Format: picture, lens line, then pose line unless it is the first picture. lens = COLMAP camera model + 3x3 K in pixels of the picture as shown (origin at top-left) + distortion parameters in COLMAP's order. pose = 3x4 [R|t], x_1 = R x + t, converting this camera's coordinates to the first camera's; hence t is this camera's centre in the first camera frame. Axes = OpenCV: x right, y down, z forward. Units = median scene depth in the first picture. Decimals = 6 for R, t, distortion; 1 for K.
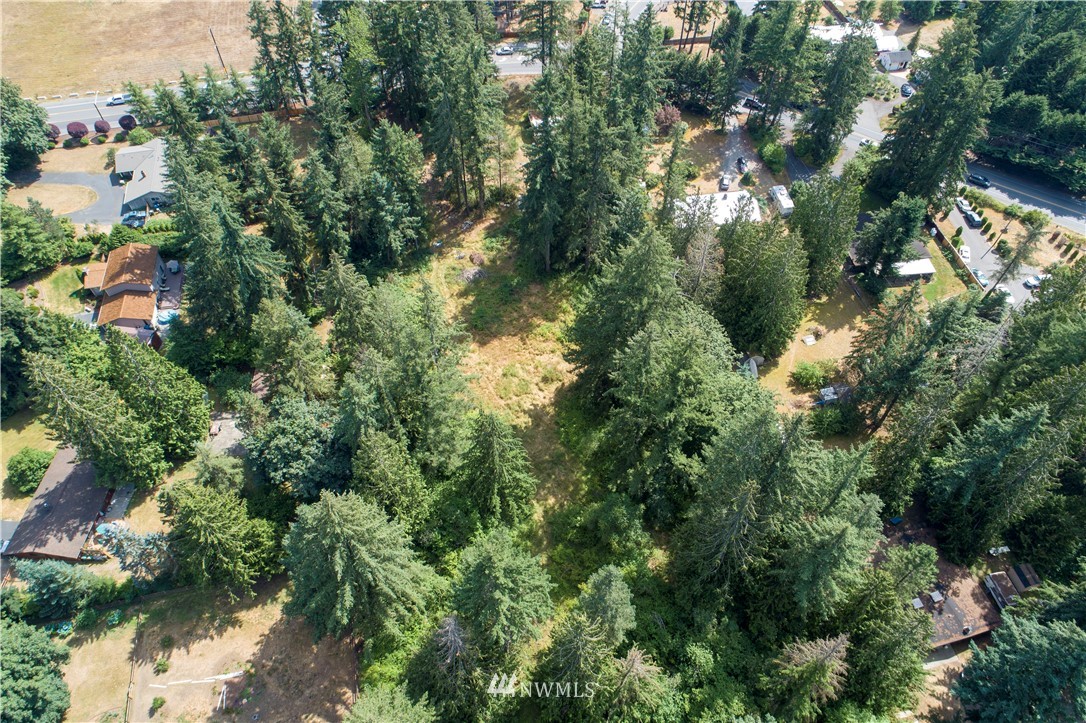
lens RADIAL K [[721.6, 0, 542.9], [0, 721.6, 364.8], [0, 0, 1]] dist [0.000534, 0.003975]
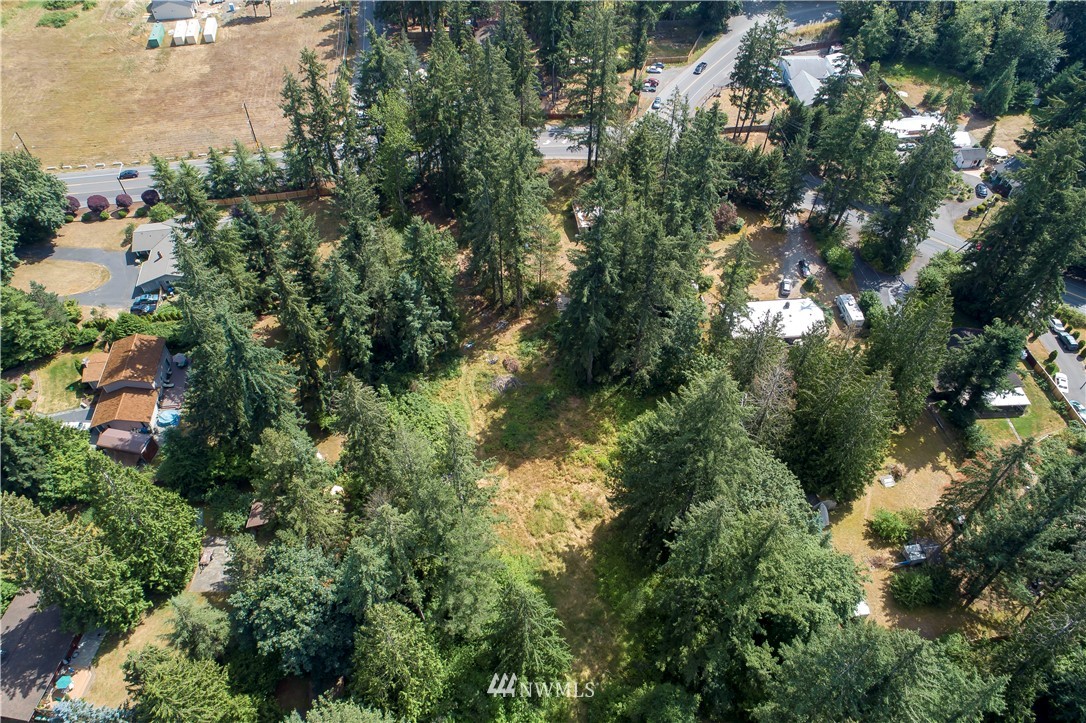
lens RADIAL K [[721.6, 0, 543.2], [0, 721.6, 366.8], [0, 0, 1]] dist [0.000534, 0.003975]
pose [[0.998514, 0.043295, -0.033081, -0.021919], [-0.045502, 0.996568, -0.069146, -0.088366], [0.029974, 0.070549, 0.997058, 0.104129]]
